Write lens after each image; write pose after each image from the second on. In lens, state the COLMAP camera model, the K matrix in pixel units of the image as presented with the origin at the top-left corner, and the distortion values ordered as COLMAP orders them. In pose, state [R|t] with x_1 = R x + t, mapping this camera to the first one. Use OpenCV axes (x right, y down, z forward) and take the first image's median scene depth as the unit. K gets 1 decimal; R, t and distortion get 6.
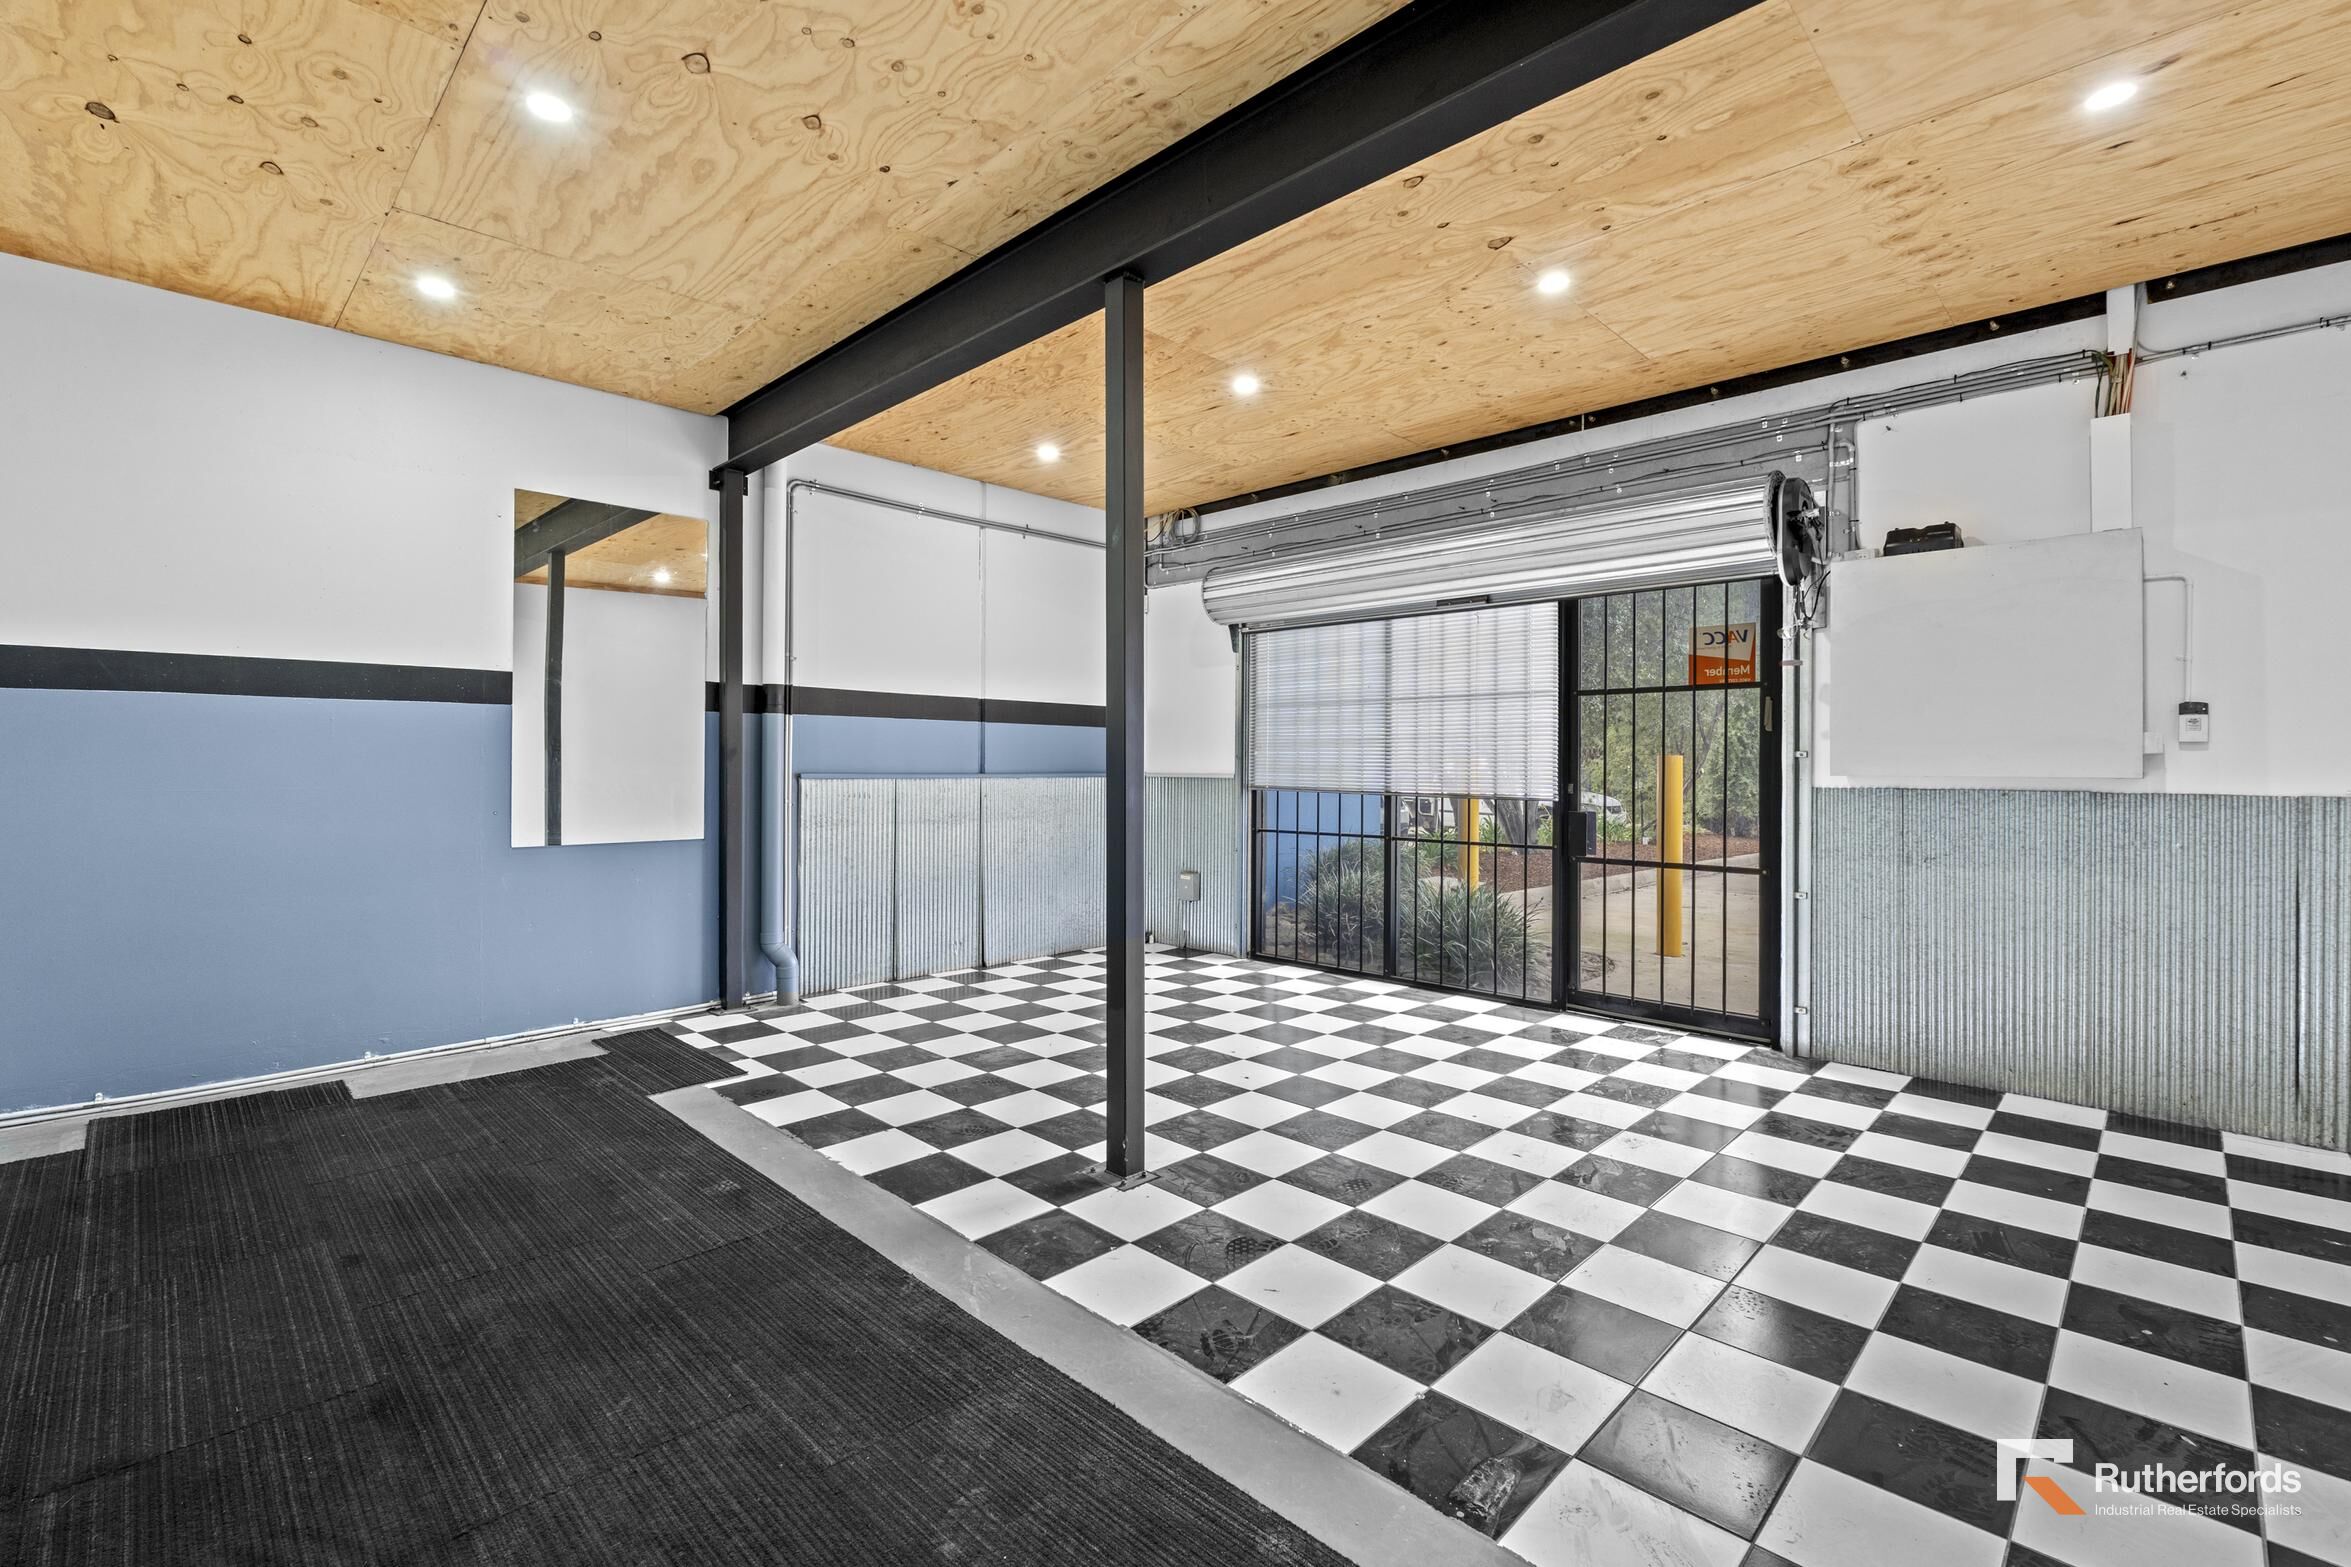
lens RADIAL K [[1018.2, 0, 1175.5], [0, 1018.2, 783.5], [0, 0, 1]] dist [-0.000943, -0.000262]
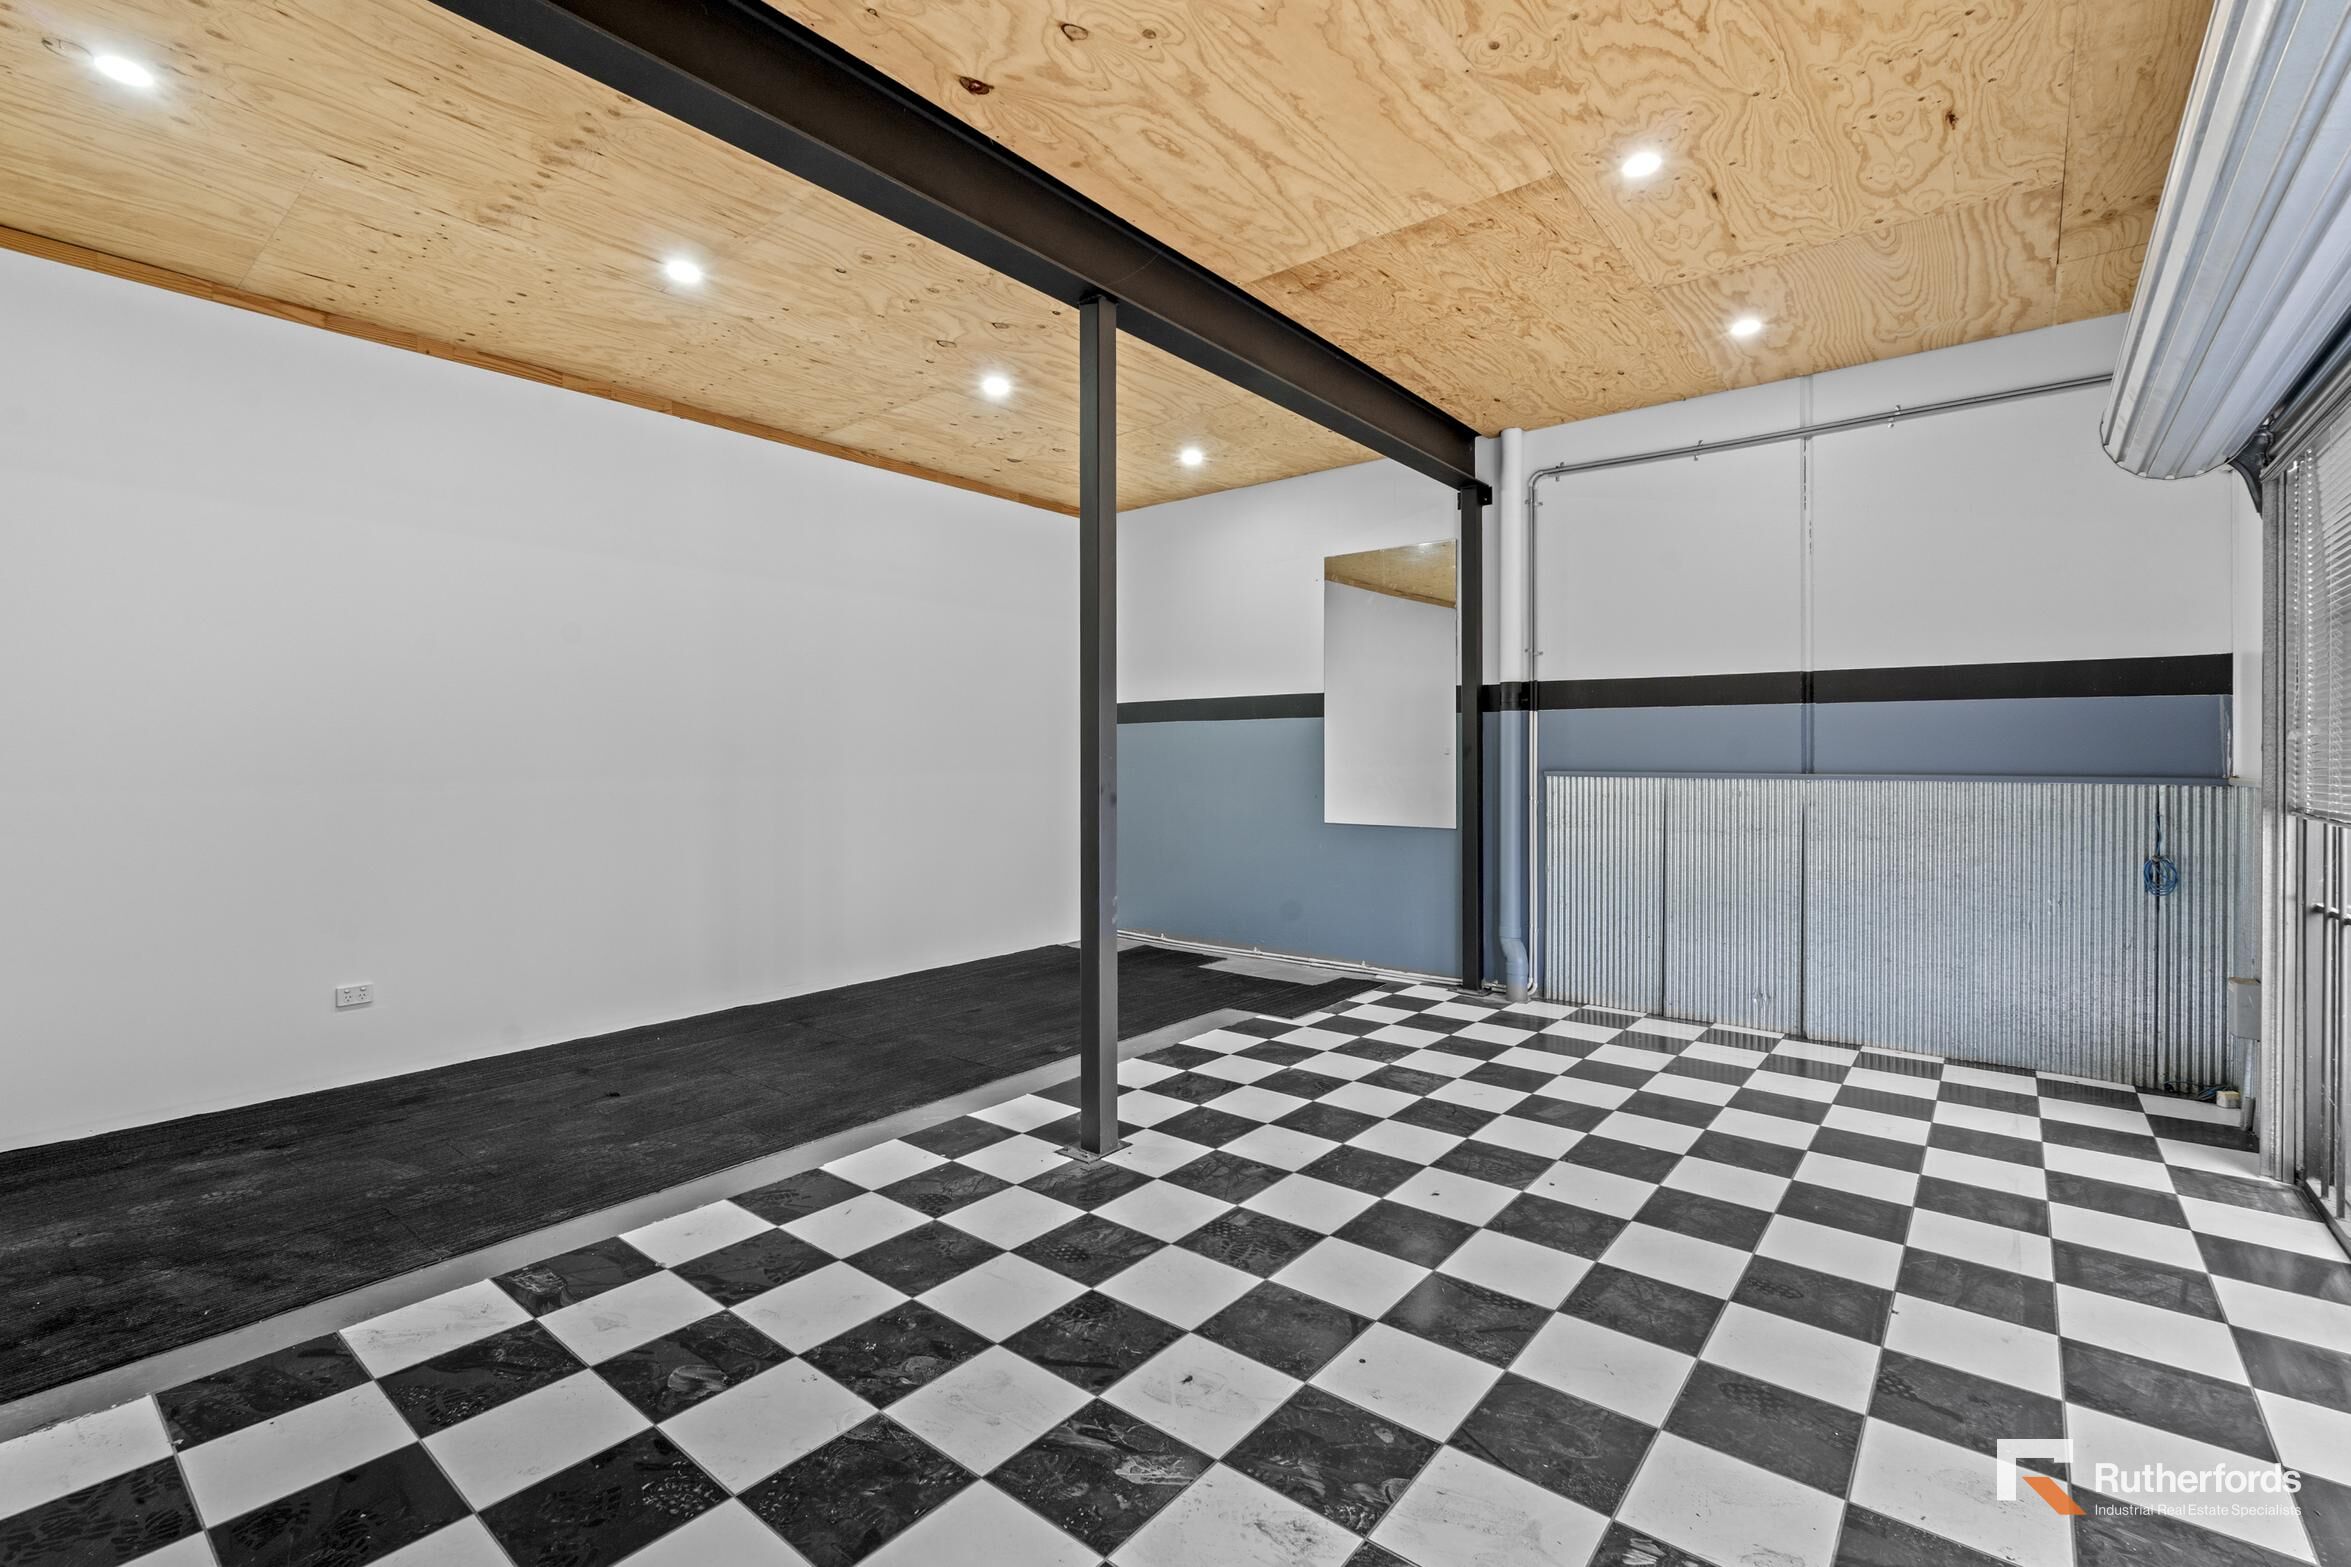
lens RADIAL K [[1039.6, 0, 1179.0], [0, 1039.6, 758.8], [0, 0, 1]] dist [0.000916, 0.000003]
pose [[0.103458, -0.004644, -0.994623, 0.597399], [-0.022153, 0.999730, -0.006972, -0.006655], [0.994387, 0.022755, 0.103327, 0.566850]]
